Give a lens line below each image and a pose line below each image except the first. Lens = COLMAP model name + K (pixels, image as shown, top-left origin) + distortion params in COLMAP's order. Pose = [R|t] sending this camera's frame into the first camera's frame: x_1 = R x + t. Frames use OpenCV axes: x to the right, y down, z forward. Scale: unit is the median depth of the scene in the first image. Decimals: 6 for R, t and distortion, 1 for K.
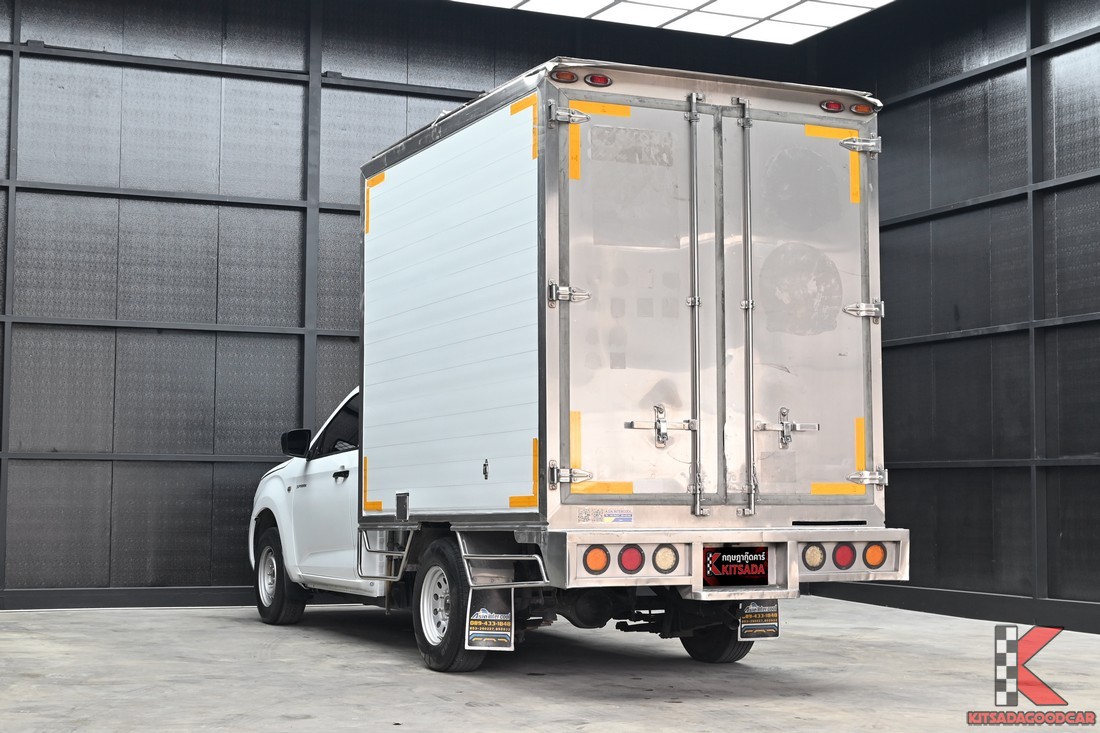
lens RADIAL K [[1777.4, 0, 550.0], [0, 1777.4, 366.5], [0, 0, 1]] dist [0.010233, -0.036033]
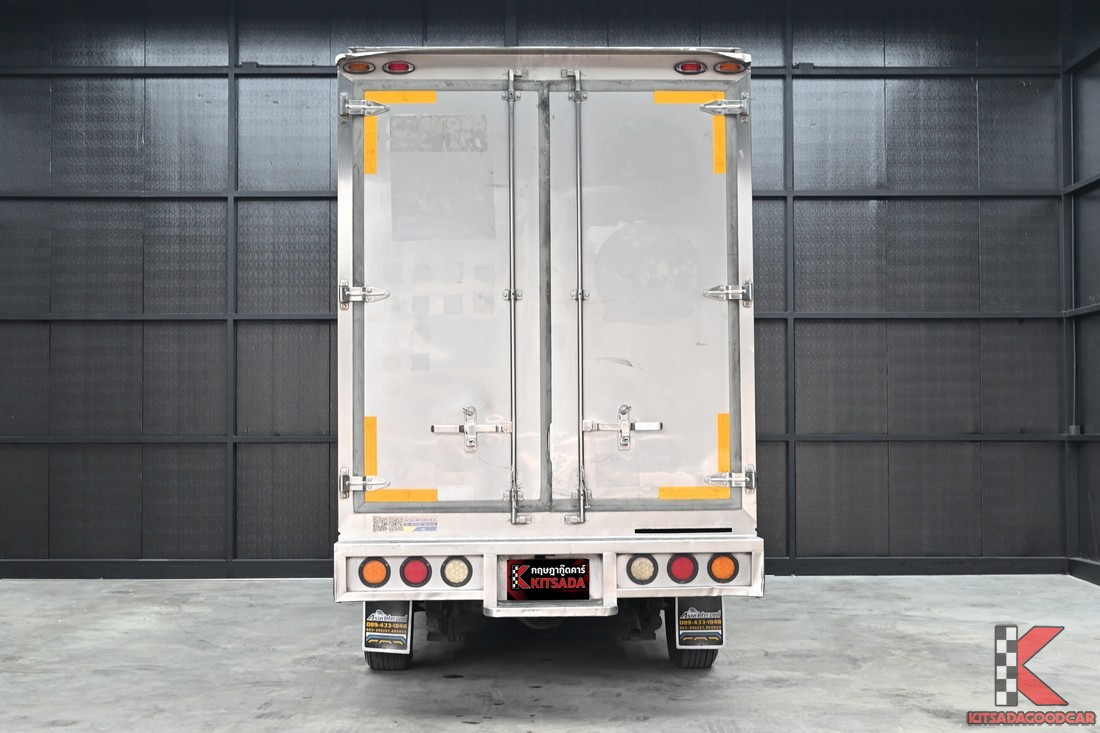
lens RADIAL K [[1627.7, 0, 559.4], [0, 1627.7, 373.4], [0, 0, 1]] dist [0.007812, -0.000490]
pose [[0.922413, -0.024339, -0.385437, 0.427826], [0.037696, 0.998921, 0.027134, -0.017328], [0.384361, -0.039558, 0.922335, 0.217045]]
